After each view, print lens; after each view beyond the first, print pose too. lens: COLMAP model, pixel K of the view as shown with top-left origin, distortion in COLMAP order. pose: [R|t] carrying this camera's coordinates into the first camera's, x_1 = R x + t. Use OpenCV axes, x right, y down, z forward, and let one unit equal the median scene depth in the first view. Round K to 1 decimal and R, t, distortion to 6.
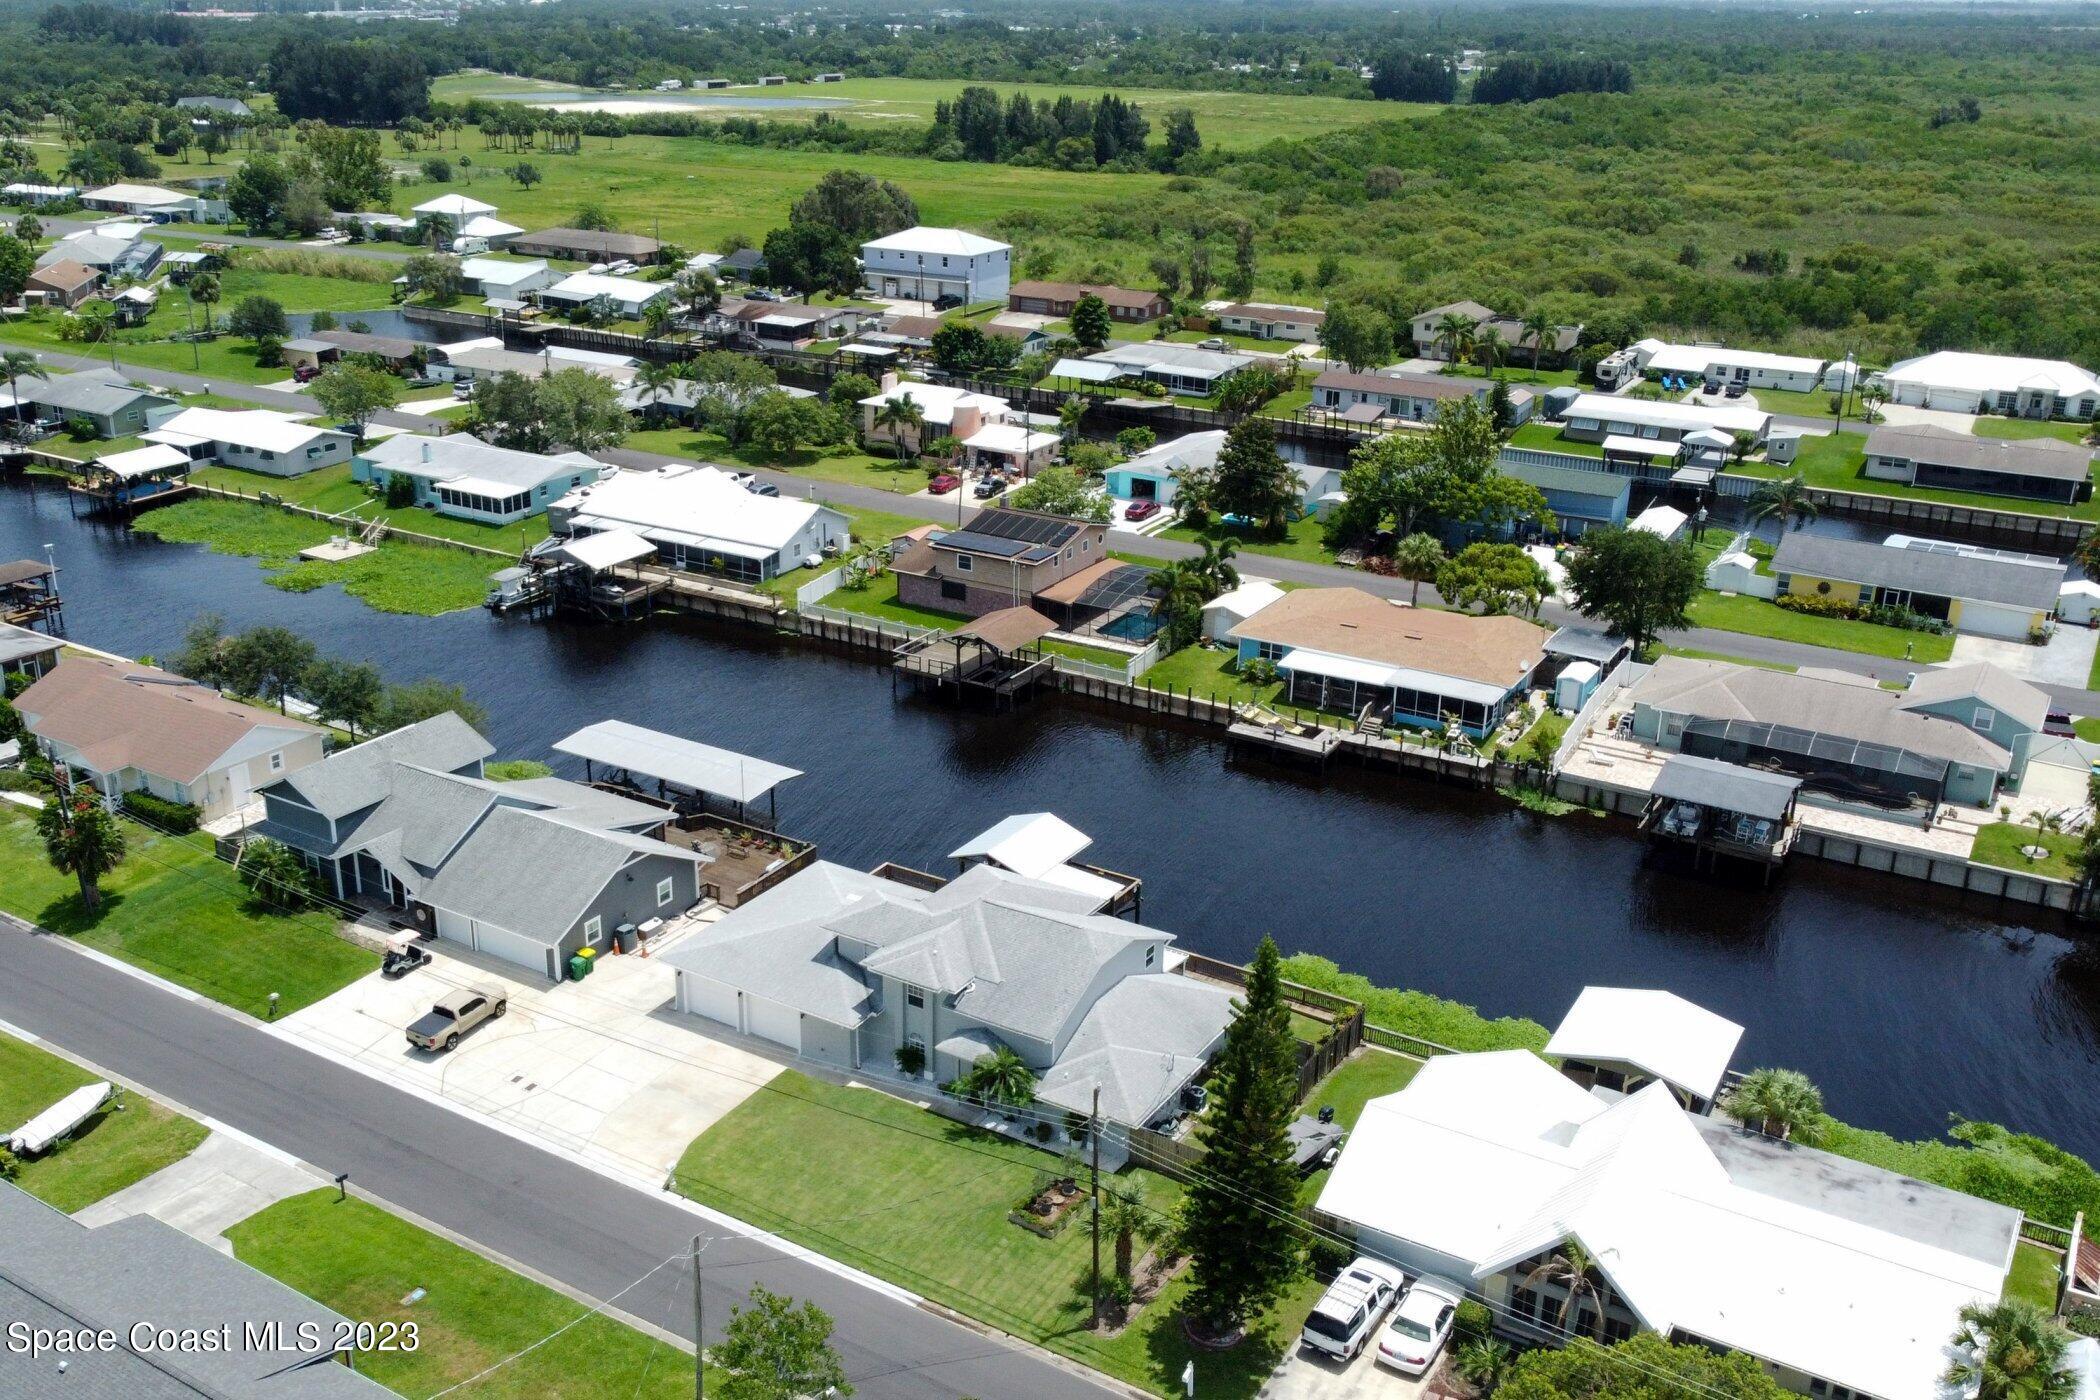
lens RADIAL K [[1935.9, 0, 1050.0], [0, 1935.9, 700.0], [0, 0, 1]] dist [0.028288, -0.101254]
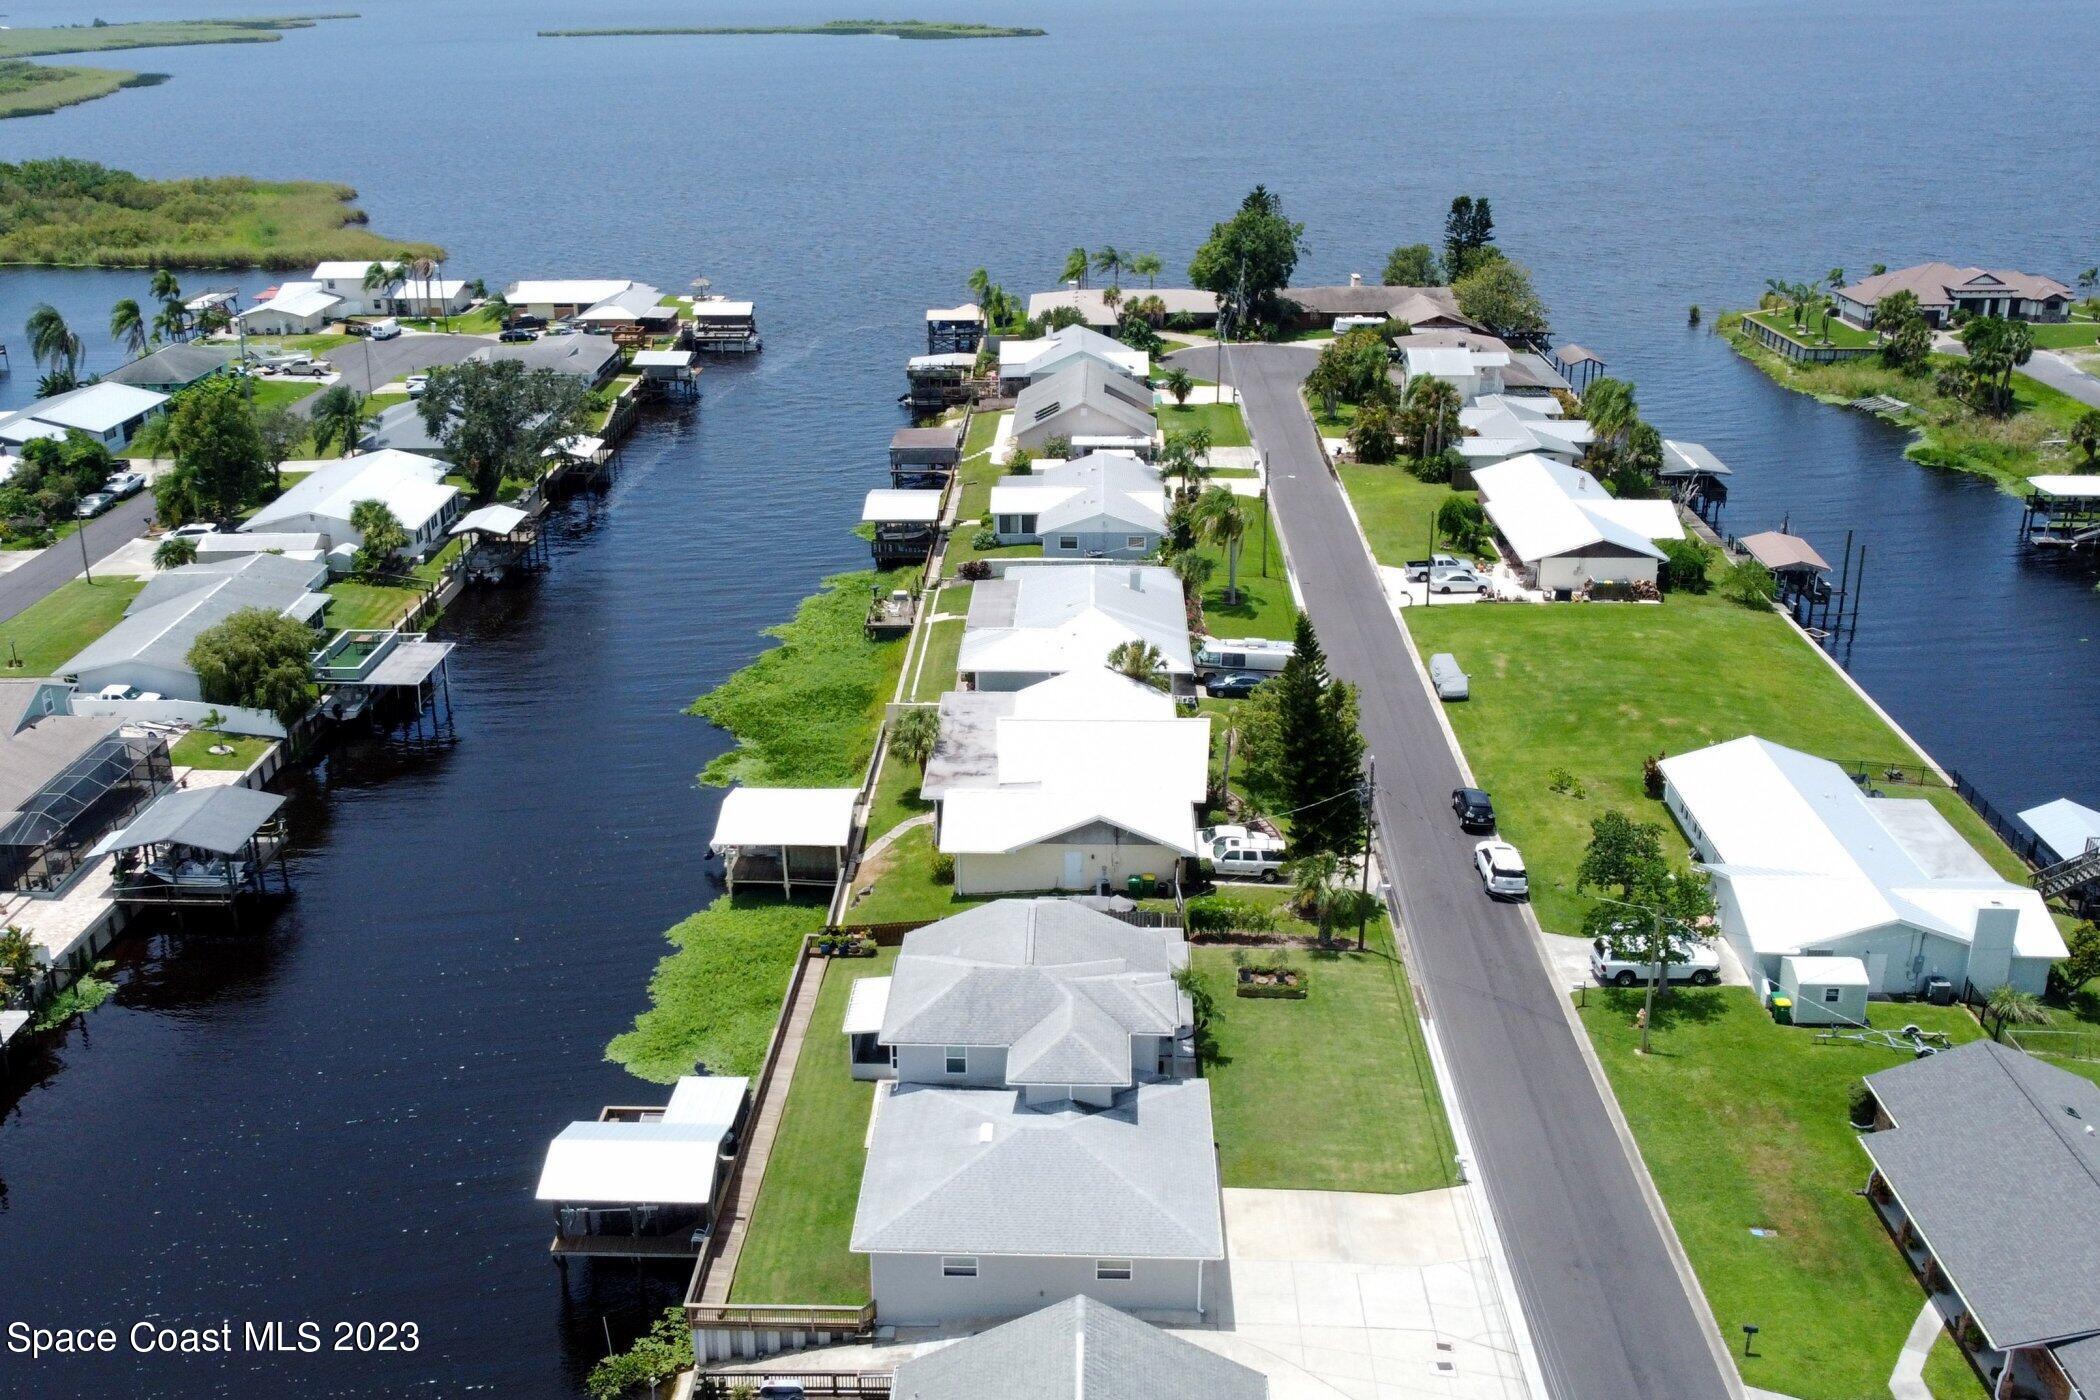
lens RADIAL K [[1975.3, 0, 1050.0], [0, 1975.3, 700.0], [0, 0, 1]] dist [0.005543, 0.009056]
pose [[-0.487616, -0.330967, 0.807893, -0.408649], [0.297701, 0.806870, 0.510230, -0.252833], [-0.820734, 0.489307, -0.294914, 0.677951]]
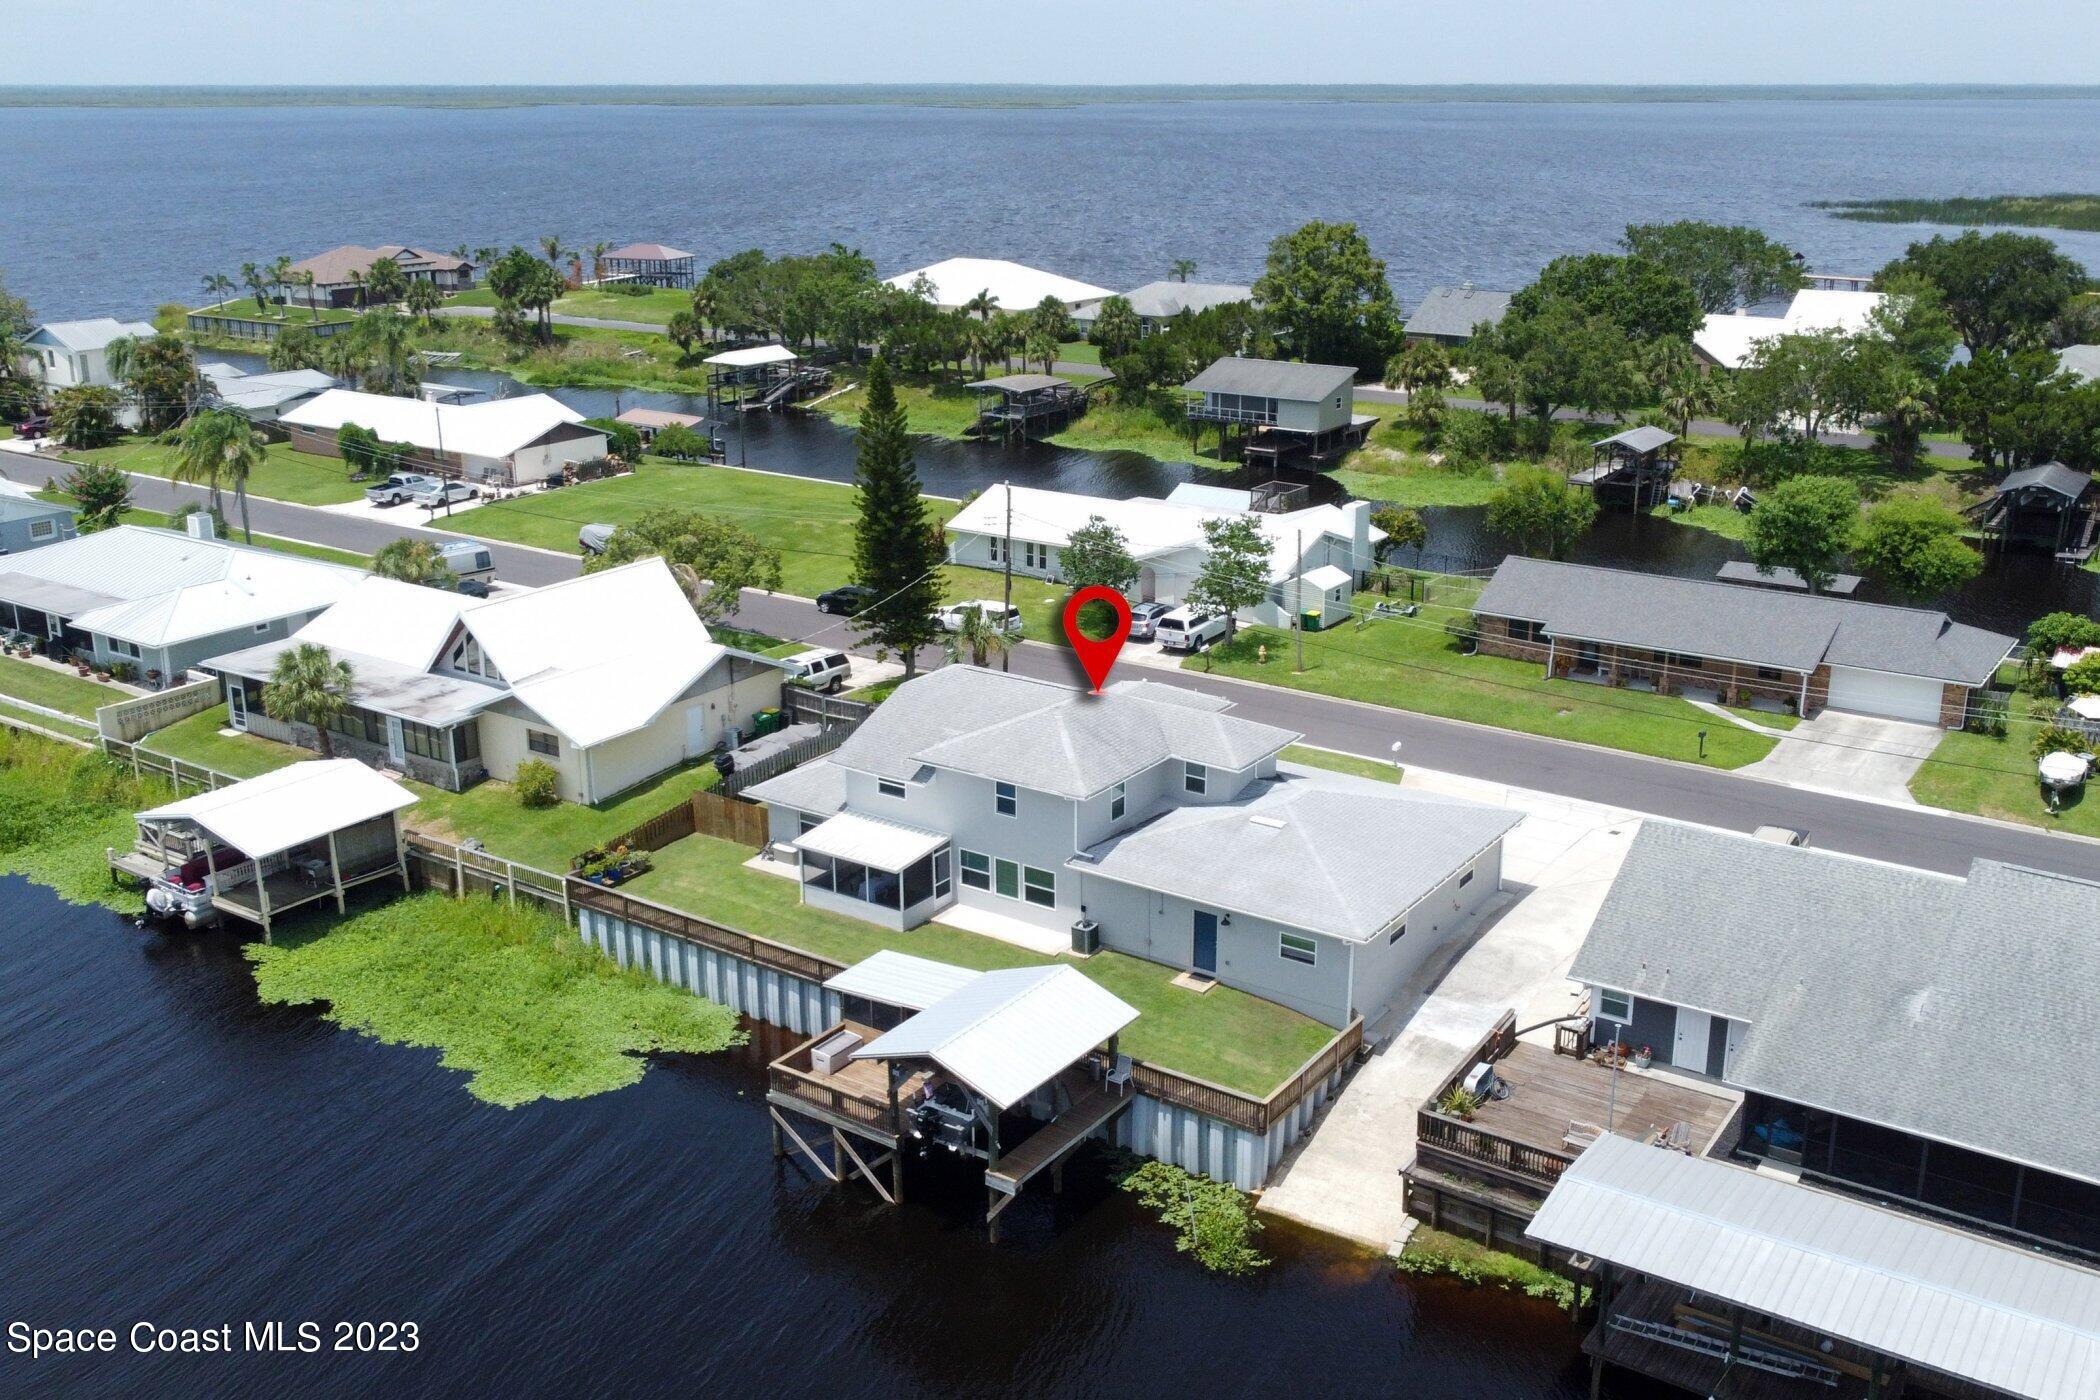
lens RADIAL K [[1935.9, 0, 1050.0], [0, 1935.9, 700.0], [0, 0, 1]] dist [0.028288, -0.101254]
pose [[-0.997647, -0.039460, 0.056074, -0.035548], [0.003539, 0.787077, 0.616845, -0.204180], [-0.068475, 0.615592, -0.785085, 0.904519]]
